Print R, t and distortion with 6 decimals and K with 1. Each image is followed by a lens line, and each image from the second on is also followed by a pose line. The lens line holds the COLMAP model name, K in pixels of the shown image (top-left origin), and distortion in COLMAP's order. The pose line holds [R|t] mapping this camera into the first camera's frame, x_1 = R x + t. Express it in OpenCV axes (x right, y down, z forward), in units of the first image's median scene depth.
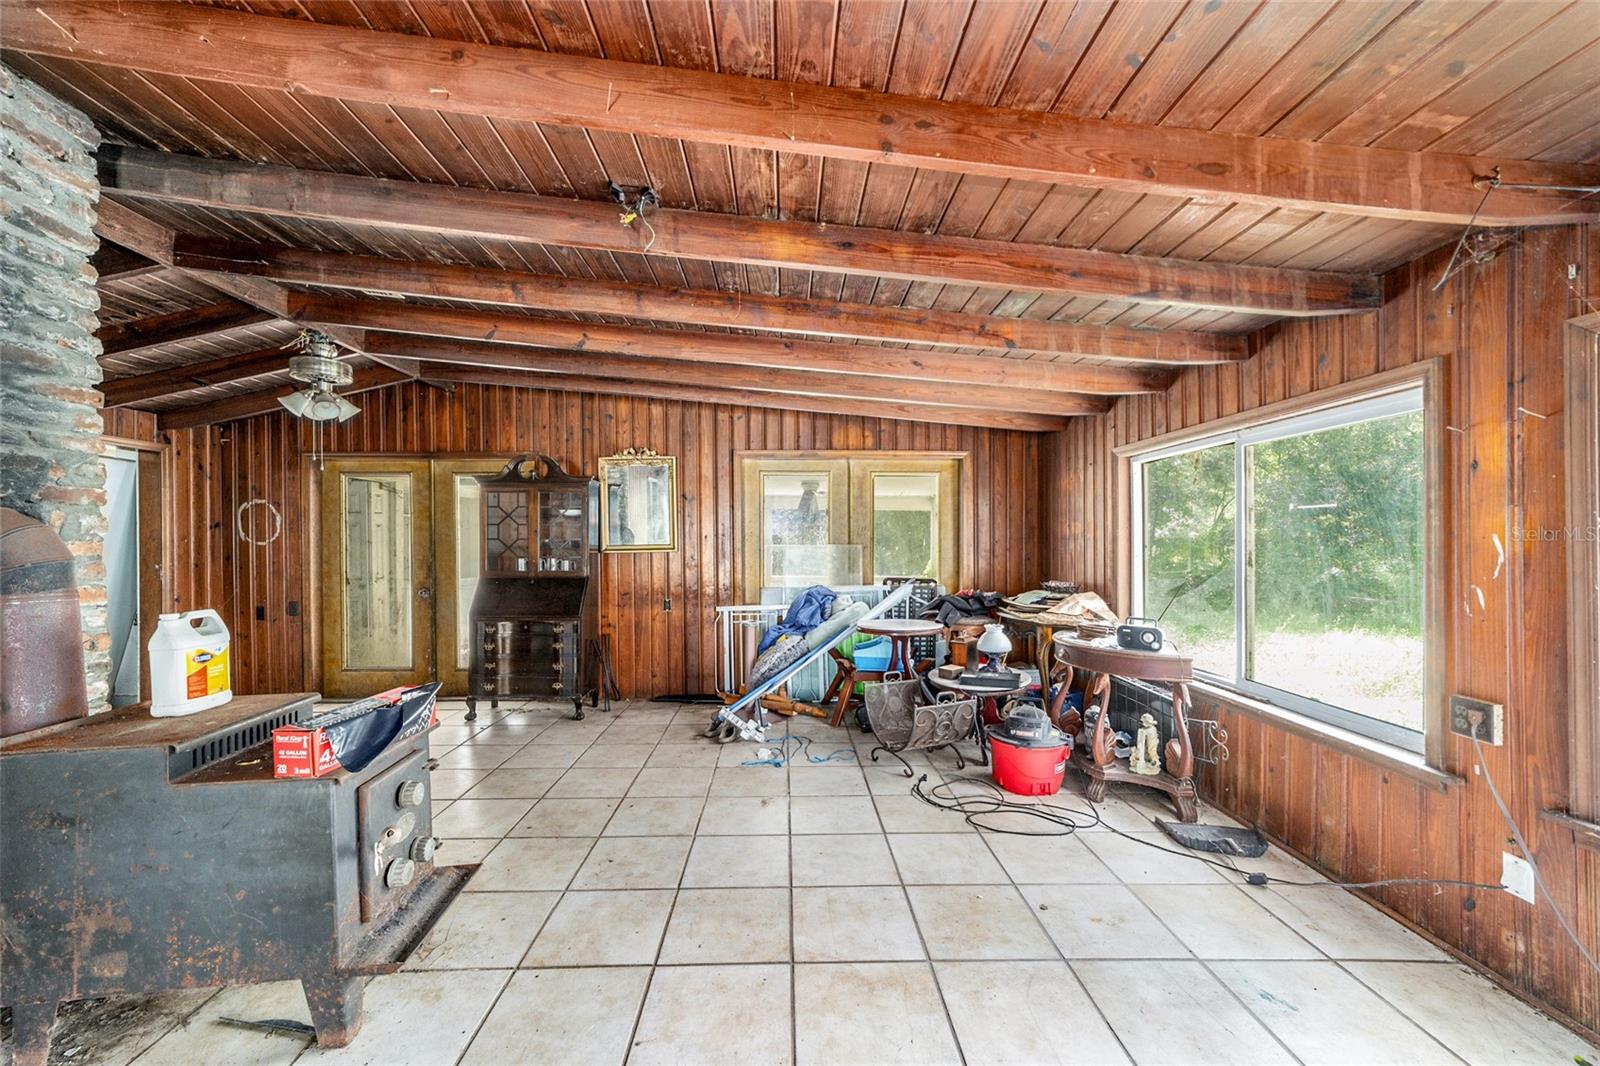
lens RADIAL K [[616.8, 0, 801.0], [0, 616.8, 549.4], [0, 0, 1]] dist [-0.009480, 0.005105]
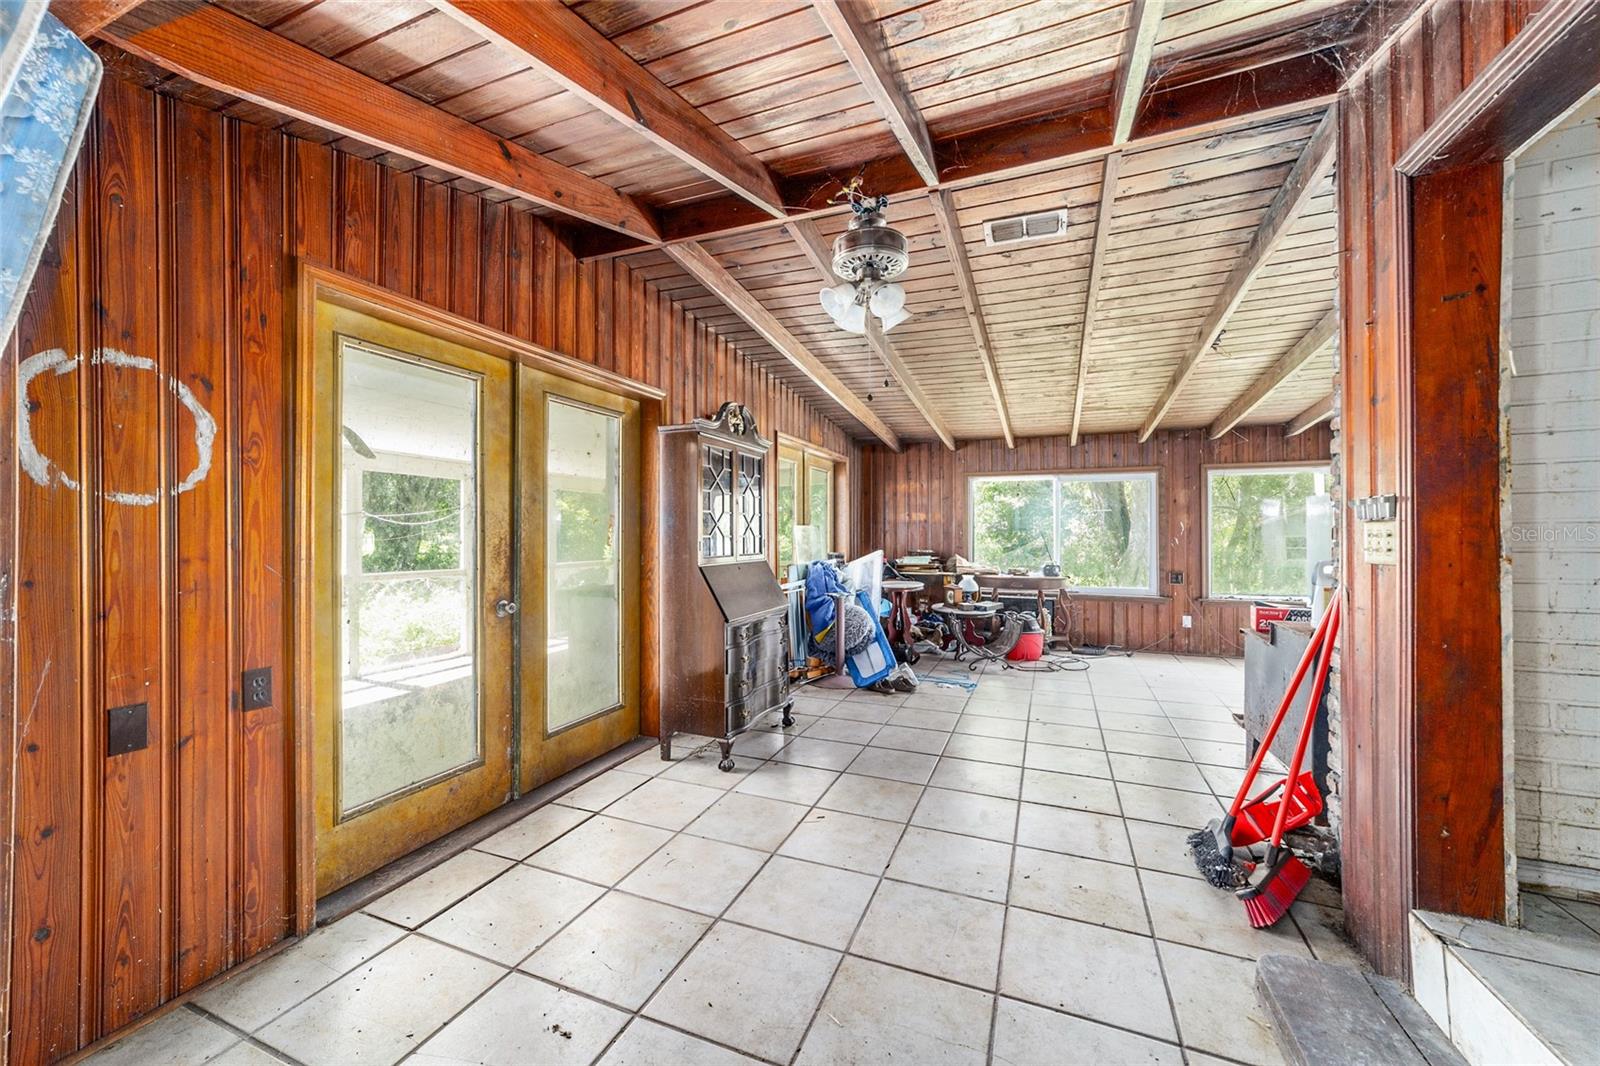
lens RADIAL K [[616.8, 0, 795.6], [0, 616.8, 528.9], [0, 0, 1]] dist [-0.009480, 0.005105]
pose [[0.401332, 0.005025, 0.915919, -1.095107], [0.007429, 0.999934, -0.008741, 0.010112], [-0.915902, 0.010312, 0.401269, 0.615055]]
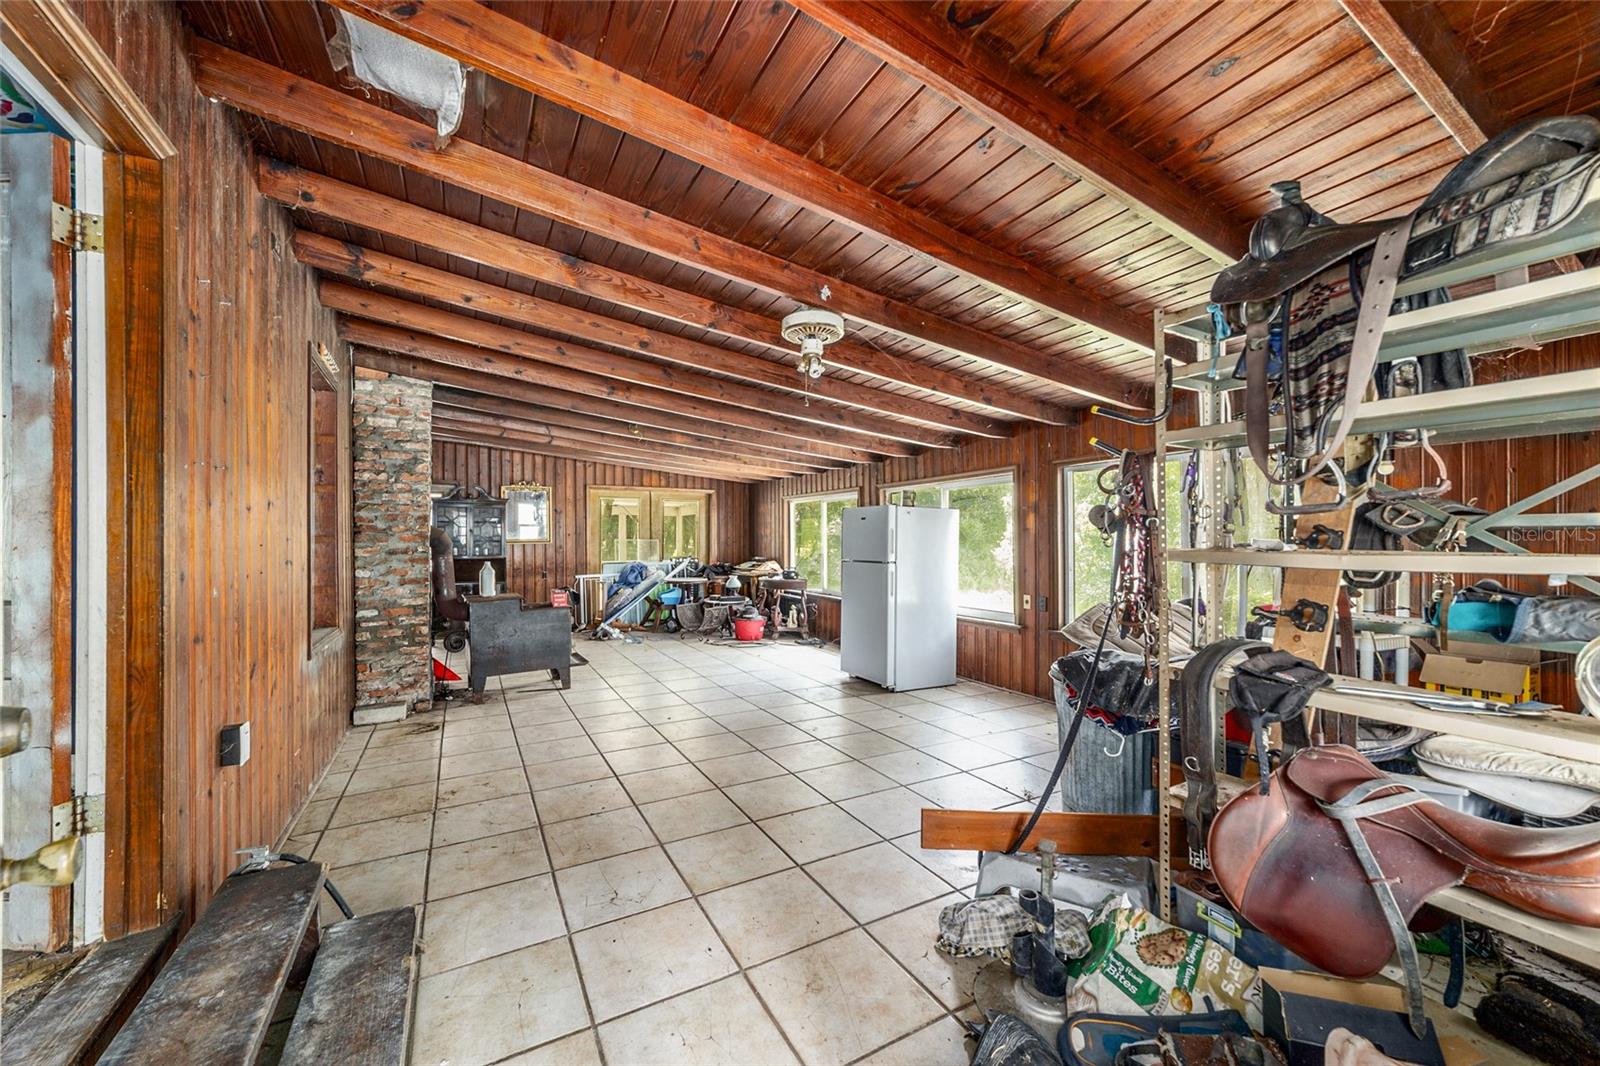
lens RADIAL K [[616.8, 0, 792.8], [0, 616.8, 536.0], [0, 0, 1]] dist [-0.009480, 0.005105]
pose [[0.893127, 0.002604, 0.449797, -0.401128], [0.003232, 0.999920, -0.012206, 0.007172], [-0.449793, 0.012355, 0.893048, -0.875576]]
